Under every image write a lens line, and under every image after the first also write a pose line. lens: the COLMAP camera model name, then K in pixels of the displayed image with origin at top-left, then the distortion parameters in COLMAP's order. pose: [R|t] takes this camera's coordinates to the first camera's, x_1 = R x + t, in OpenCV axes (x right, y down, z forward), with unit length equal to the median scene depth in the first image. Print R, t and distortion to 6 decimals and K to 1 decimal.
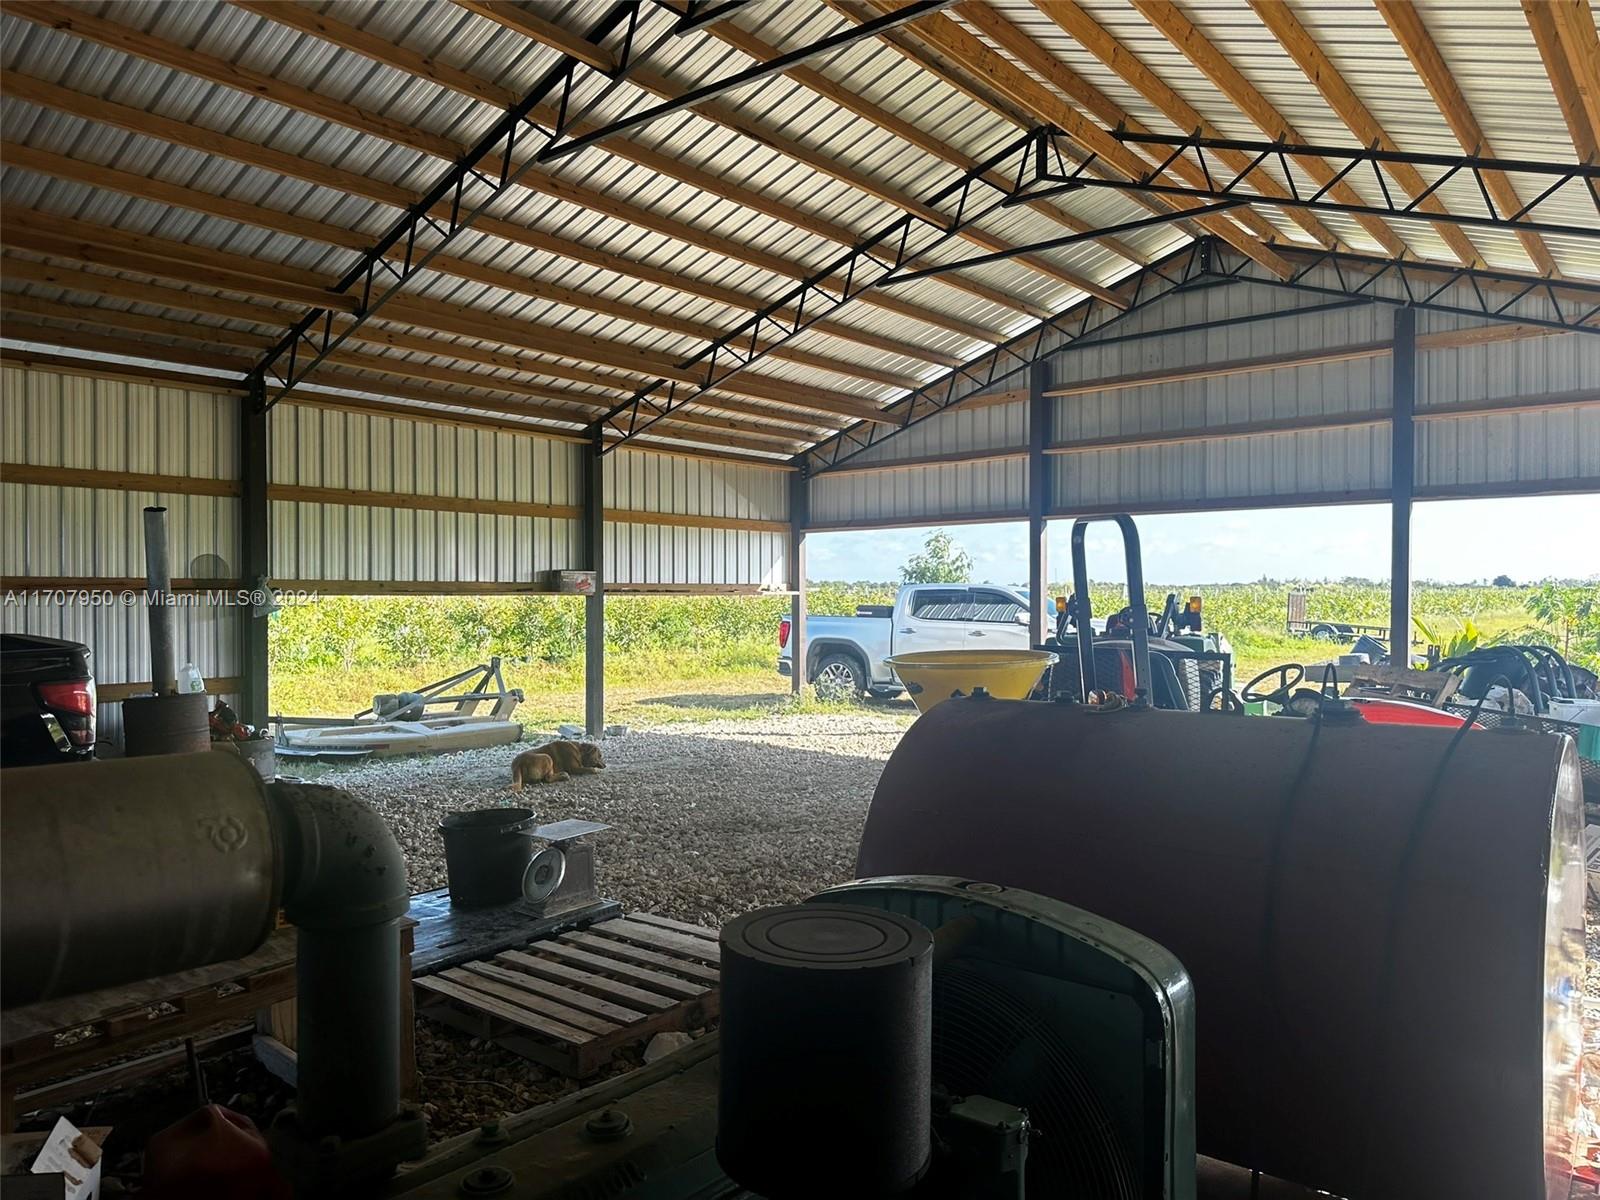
lens RADIAL K [[1123.5, 0, 806.8], [0, 1123.5, 592.9], [0, 0, 1]] dist [0.109337, -0.100329]
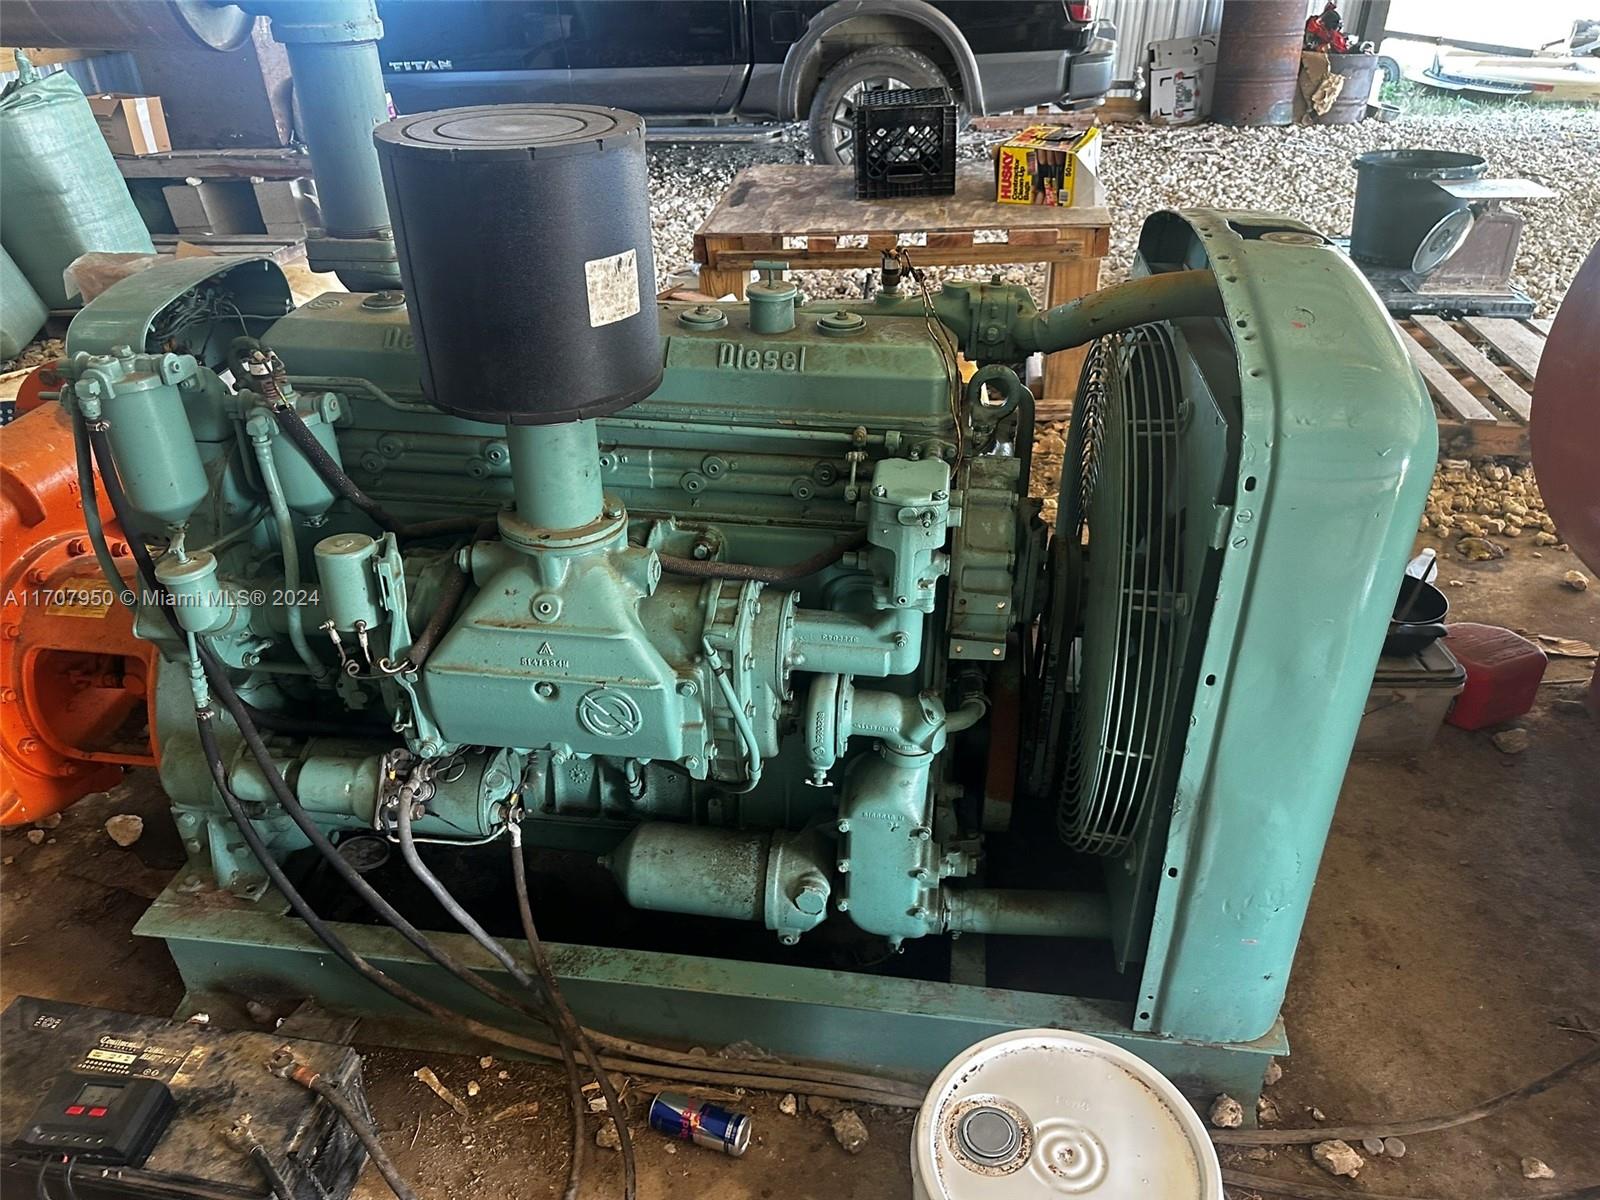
lens RADIAL K [[1123.5, 0, 806.8], [0, 1123.5, 592.9], [0, 0, 1]] dist [0.109337, -0.100329]
pose [[0.524854, 0.428637, -0.735390, 0.229325], [0.007599, 0.861559, 0.507600, 0.050719], [0.851158, -0.272004, 0.448935, 0.206583]]
